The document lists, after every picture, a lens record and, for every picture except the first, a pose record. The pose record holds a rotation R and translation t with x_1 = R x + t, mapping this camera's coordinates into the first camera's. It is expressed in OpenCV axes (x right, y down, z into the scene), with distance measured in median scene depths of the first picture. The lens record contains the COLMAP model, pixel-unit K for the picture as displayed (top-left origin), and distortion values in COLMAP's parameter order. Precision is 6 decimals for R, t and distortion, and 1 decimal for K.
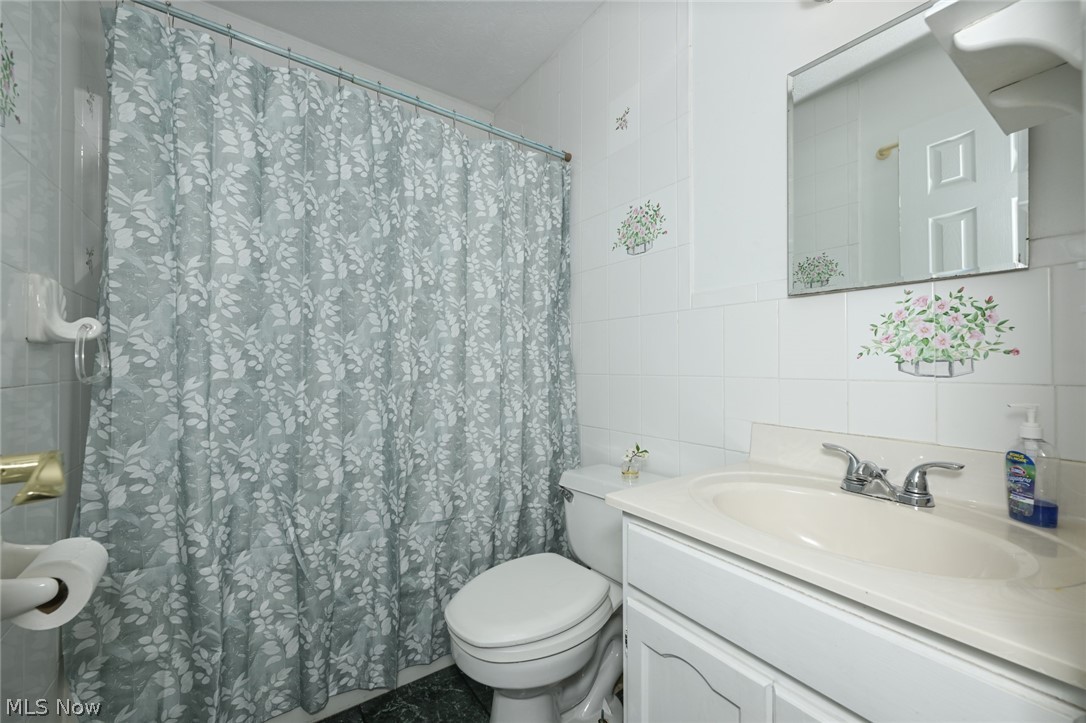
lens RADIAL K [[433.4, 0, 542.0], [0, 433.4, 357.3], [0, 0, 1]] dist [-0.002840, 0.000031]
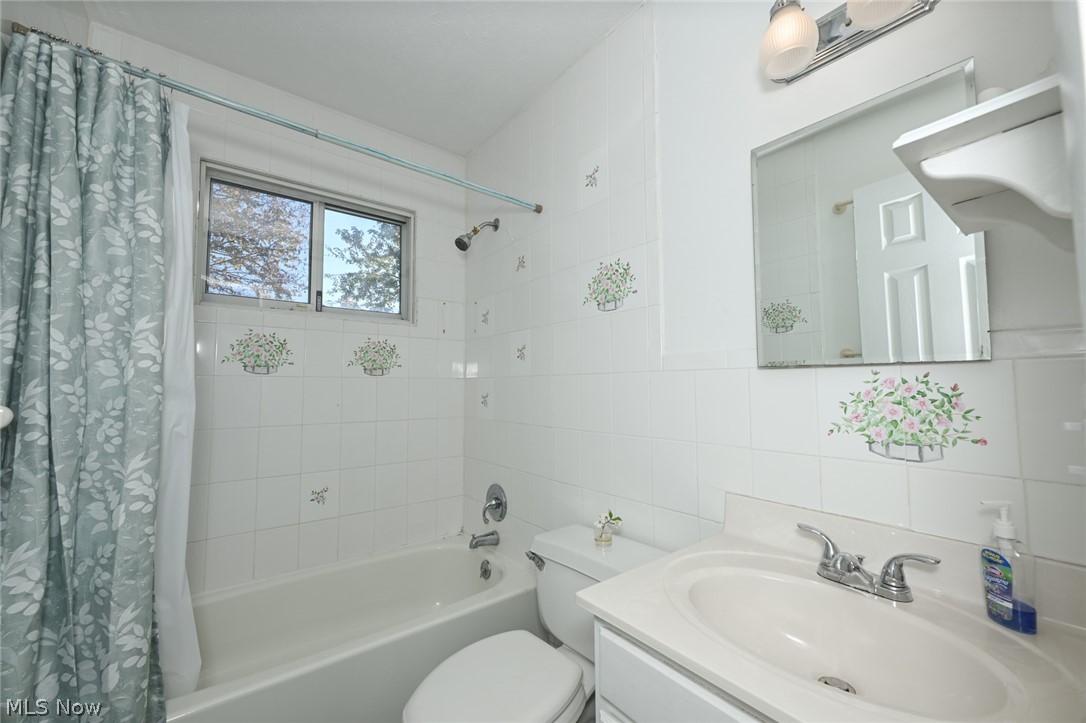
lens RADIAL K [[433.4, 0, 541.0], [0, 433.4, 365.8], [0, 0, 1]] dist [-0.002840, 0.000031]
pose [[0.998335, -0.000860, 0.057683, 0.016866], [0.003904, 0.998604, -0.052673, -0.113356], [-0.057557, 0.052810, 0.996944, 0.045324]]
